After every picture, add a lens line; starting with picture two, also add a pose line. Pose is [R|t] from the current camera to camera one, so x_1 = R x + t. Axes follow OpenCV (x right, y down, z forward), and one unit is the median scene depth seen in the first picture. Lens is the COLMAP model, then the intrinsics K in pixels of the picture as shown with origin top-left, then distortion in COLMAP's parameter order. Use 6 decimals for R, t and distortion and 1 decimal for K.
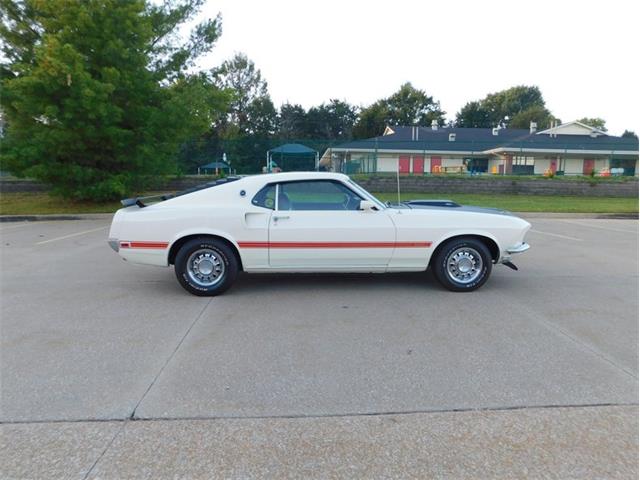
lens RADIAL K [[435.2, 0, 319.6], [0, 435.2, 242.2], [0, 0, 1]] dist [-0.072346, 0.080280]
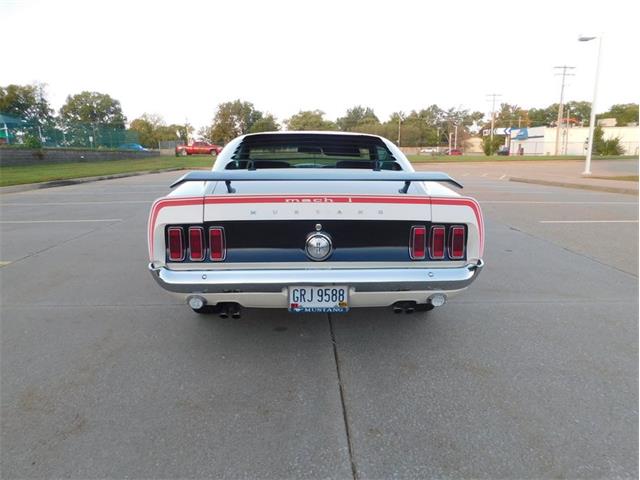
lens RADIAL K [[428.4, 0, 320.0], [0, 428.4, 242.0], [0, 0, 1]] dist [-0.073449, 0.071494]
pose [[0.015436, -0.220510, 0.975262, -0.256448], [0.150730, 0.964745, 0.215747, -0.042209], [-0.988454, 0.143671, 0.048129, 0.304891]]
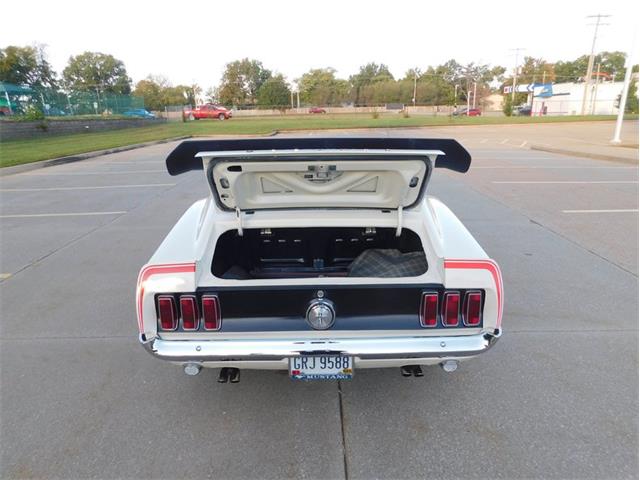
lens RADIAL K [[435.2, 0, 319.6], [0, 435.2, 242.2], [0, 0, 1]] dist [-0.072346, 0.080280]
pose [[0.043068, -0.305396, 0.951251, -0.240163], [0.165675, 0.941135, 0.294647, -0.066554], [-0.985240, 0.144908, 0.091129, 0.298402]]
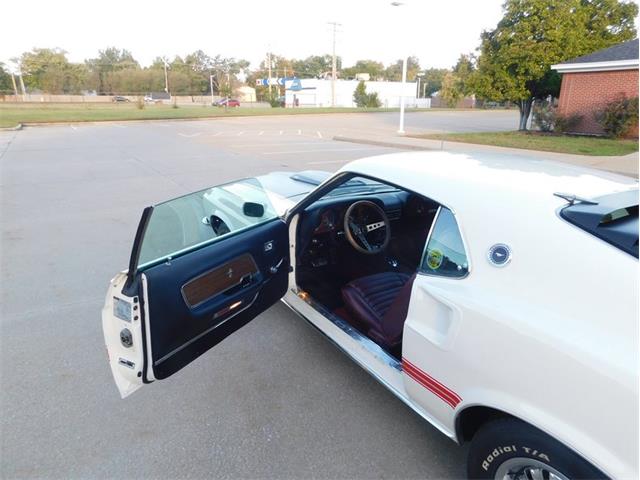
lens RADIAL K [[424.0, 0, 320.0], [0, 424.0, 241.8], [0, 0, 1]] dist [-0.073007, 0.067028]
pose [[-0.496322, -0.296842, 0.815812, -0.110540], [0.108996, 0.910983, 0.397782, -0.085309], [-0.861269, 0.286348, -0.419787, 0.422257]]
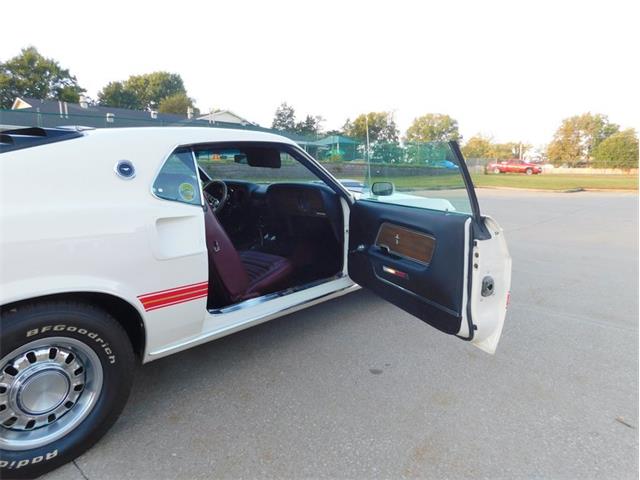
lens RADIAL K [[428.4, 0, 320.0], [0, 428.4, 242.0], [0, 0, 1]] dist [-0.073449, 0.071494]
pose [[0.699341, -0.126704, 0.703469, -0.089372], [0.102852, 0.991760, 0.076381, -0.016312], [-0.707350, 0.018936, 0.706610, 0.166965]]
